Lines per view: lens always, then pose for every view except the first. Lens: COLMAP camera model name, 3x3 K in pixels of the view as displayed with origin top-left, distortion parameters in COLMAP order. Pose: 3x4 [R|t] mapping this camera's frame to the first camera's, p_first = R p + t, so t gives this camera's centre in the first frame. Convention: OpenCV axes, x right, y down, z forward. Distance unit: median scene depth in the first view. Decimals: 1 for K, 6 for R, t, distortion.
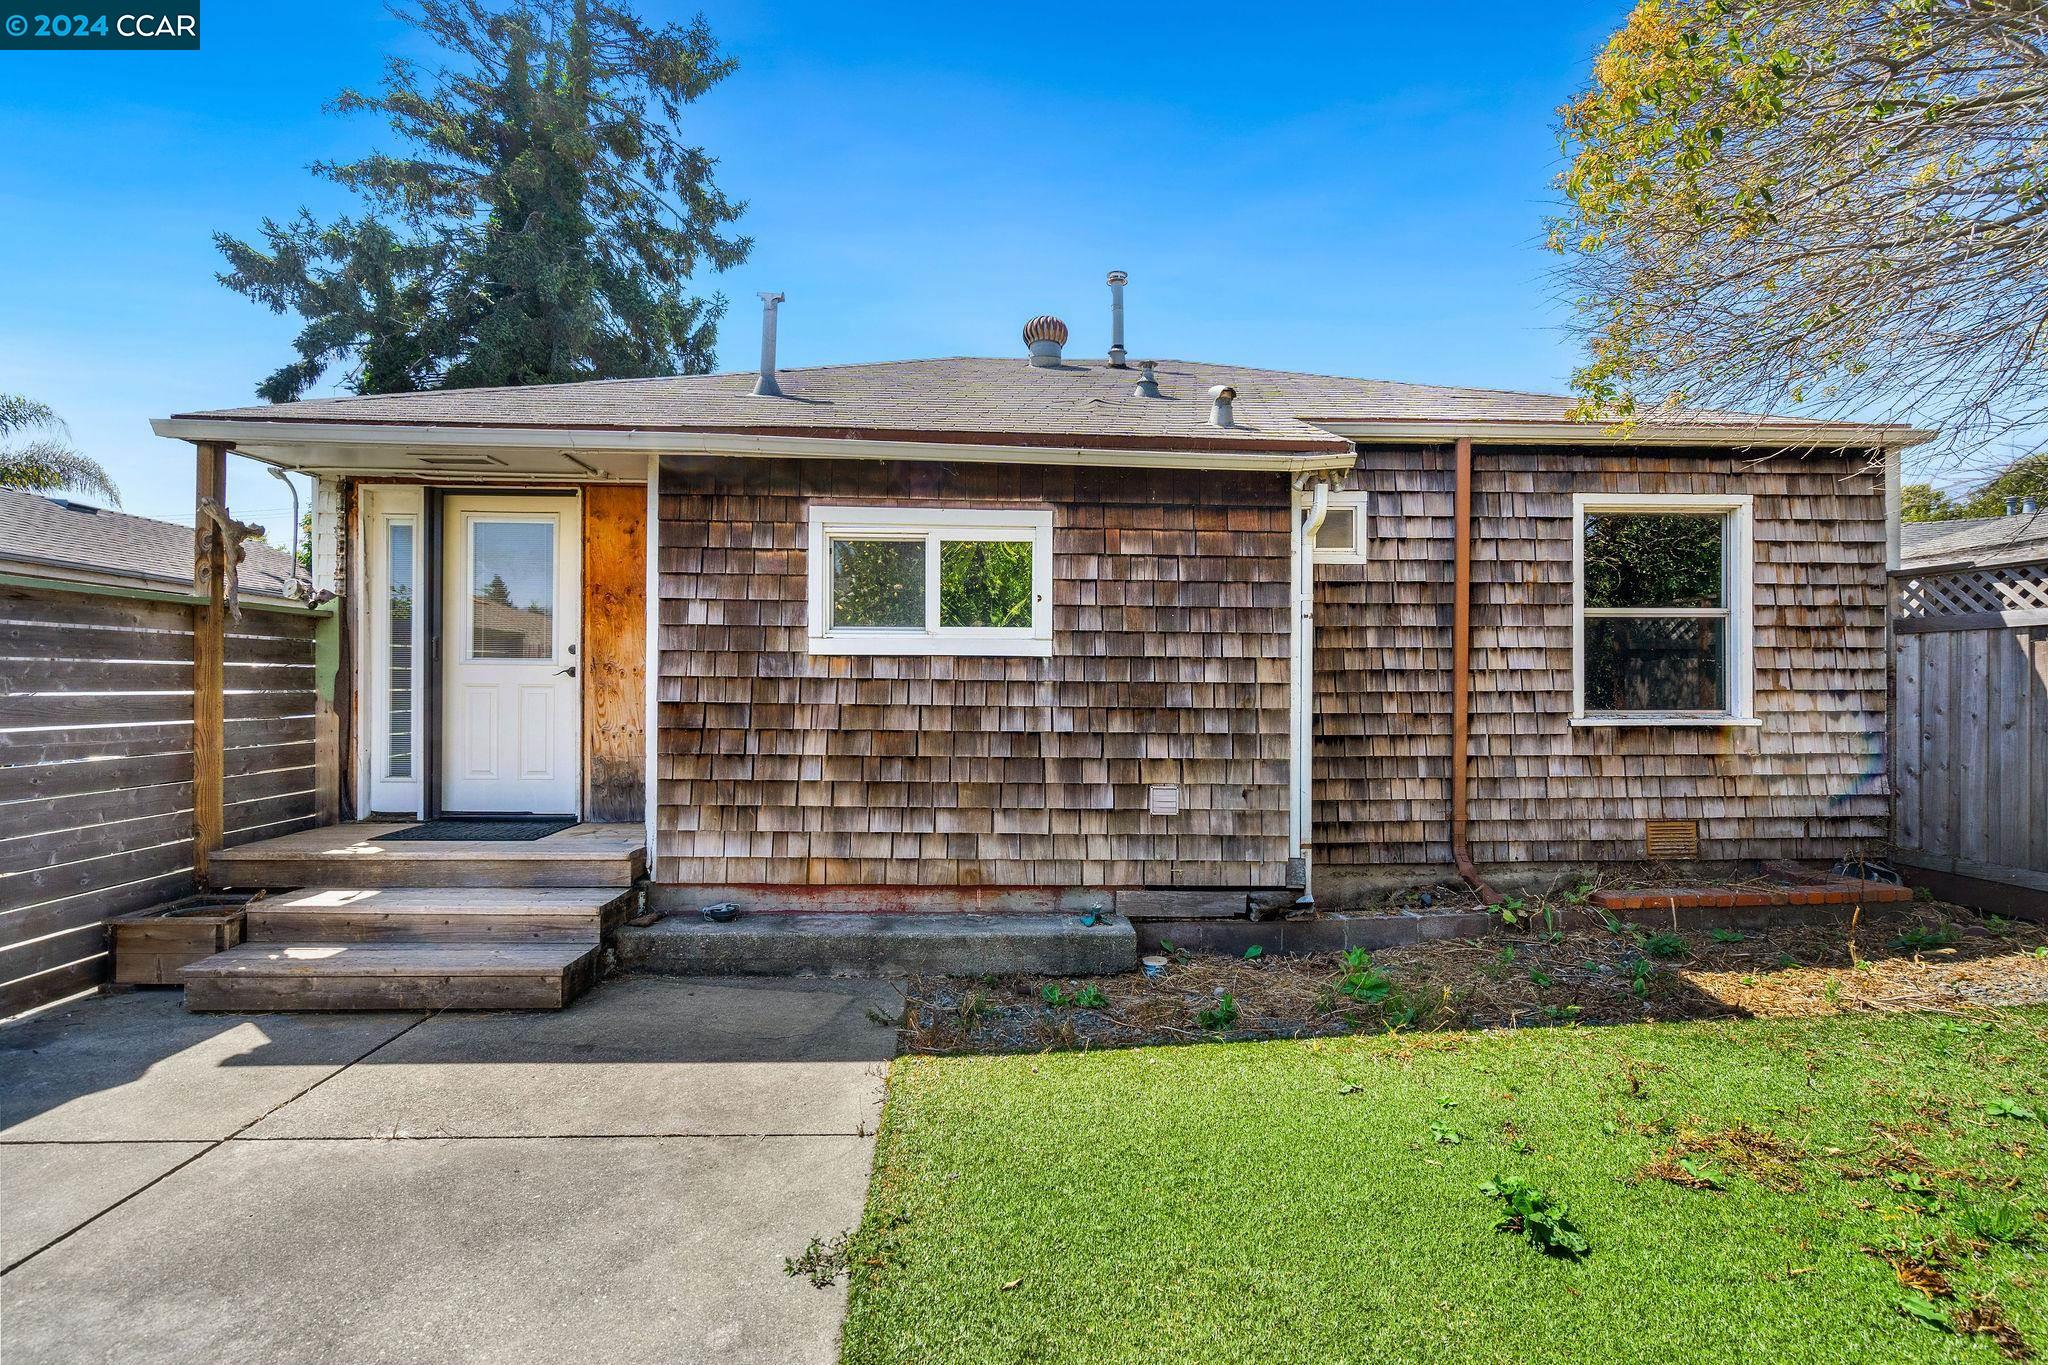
lens RADIAL K [[924.5, 0, 1021.6], [0, 924.5, 673.6], [0, 0, 1]] dist [-0.003427, 0.000481]
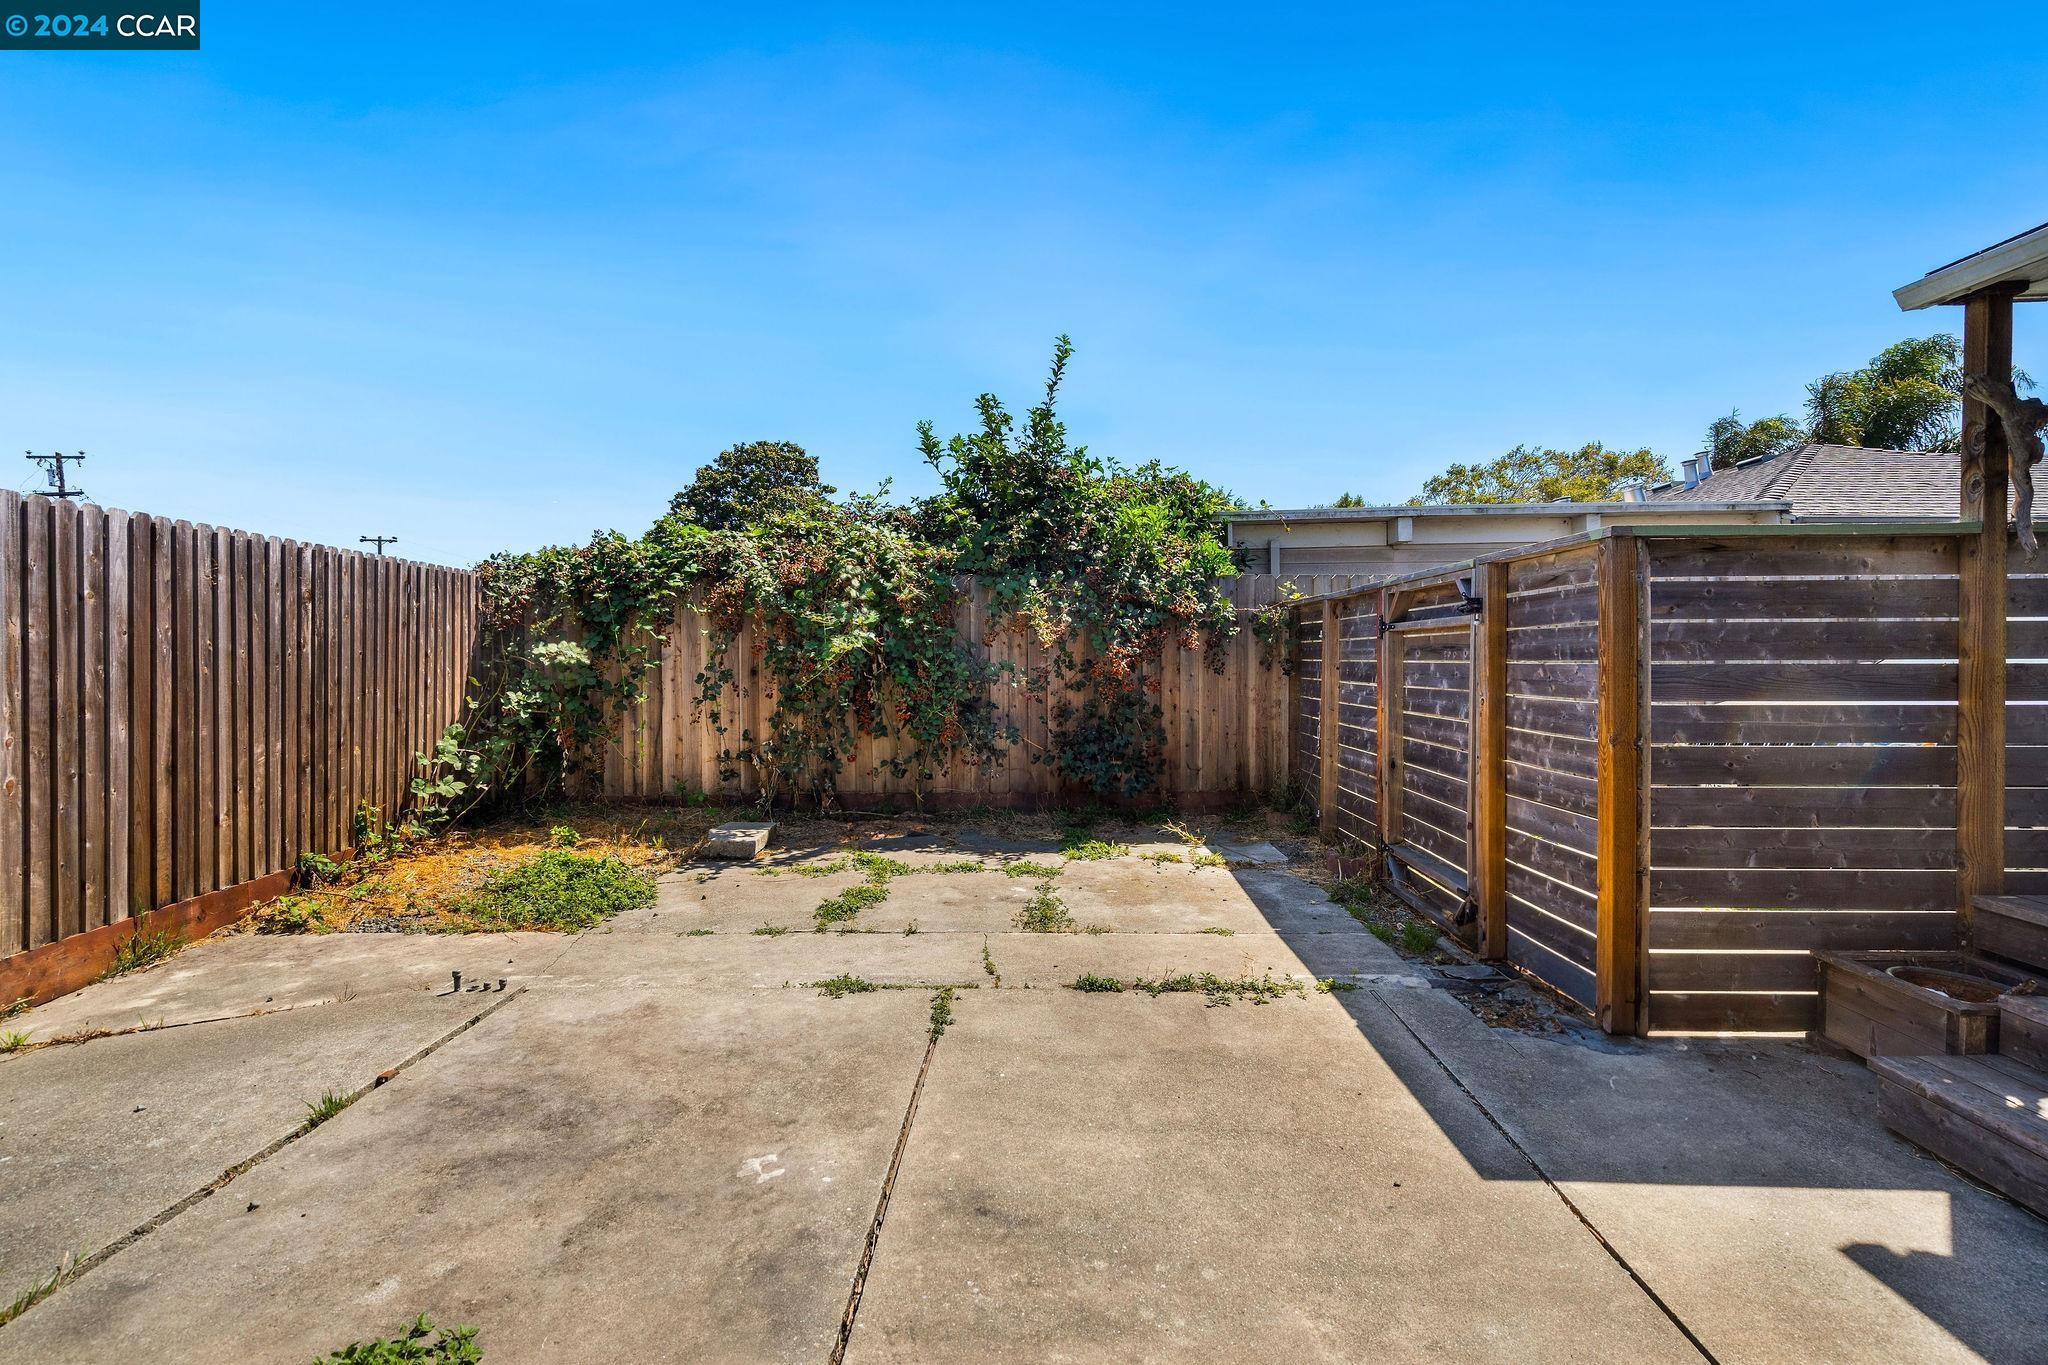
lens RADIAL K [[924.5, 0, 1021.6], [0, 924.5, 673.6], [0, 0, 1]] dist [-0.003427, 0.000481]
pose [[-0.078420, 0.014405, -0.996816, -0.137929], [0.012766, 0.999828, 0.013444, 0.010640], [0.996839, -0.011671, -0.078591, 0.328972]]
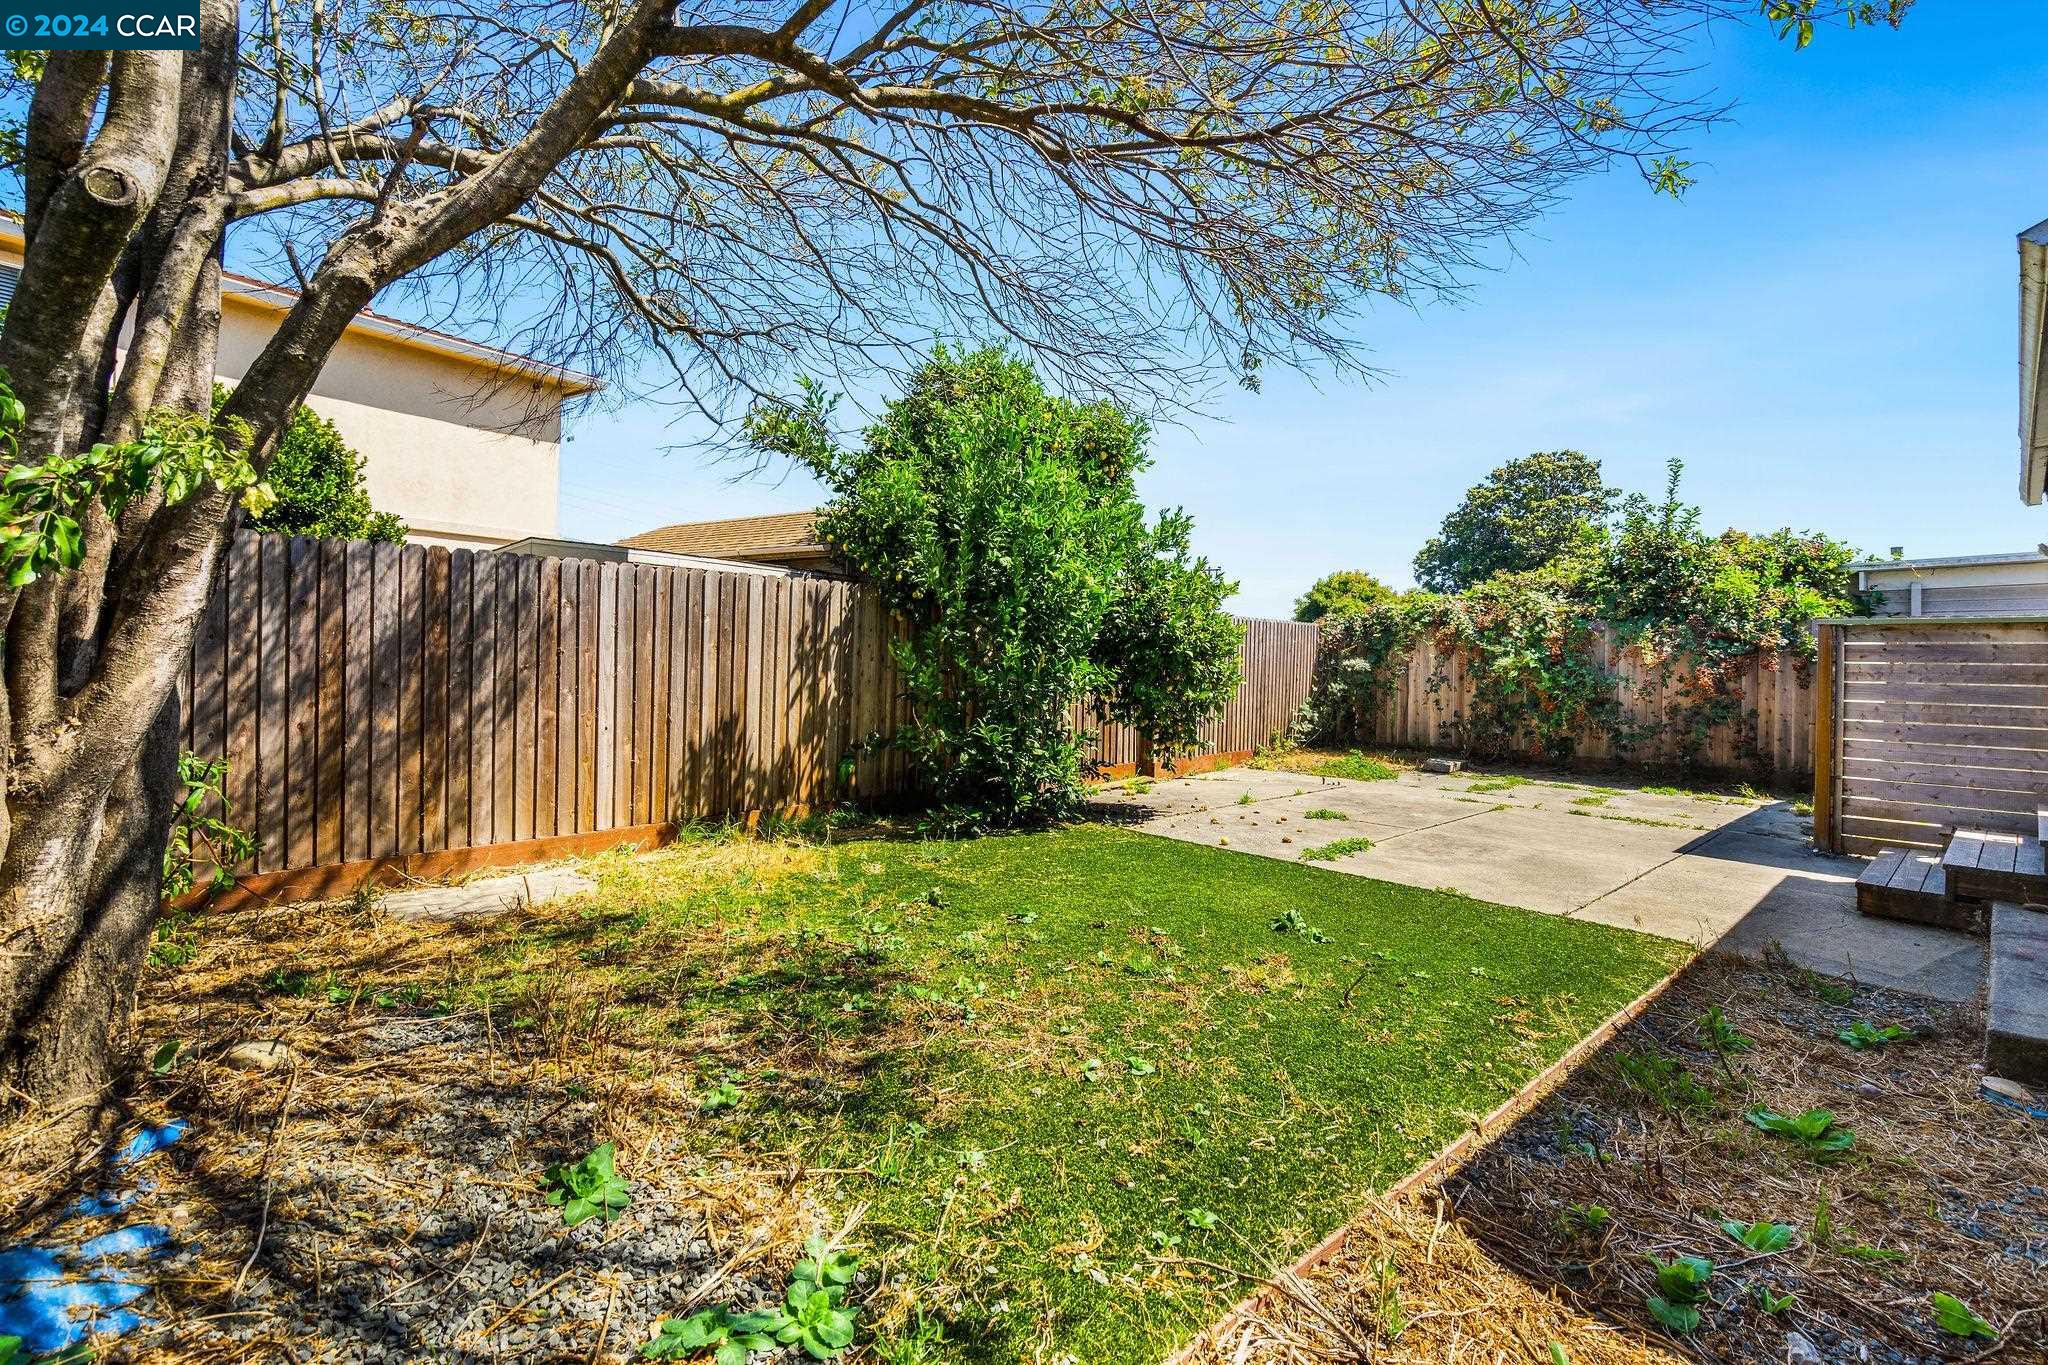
lens RADIAL K [[926.3, 0, 1023.4], [0, 926.3, 656.6], [0, 0, 1]] dist [-0.000020, 0.000357]
pose [[-0.763021, -0.019334, -0.646085, 1.083882], [-0.014354, 0.999813, -0.012966, 0.015088], [0.646214, -0.000619, -0.763156, 1.000957]]
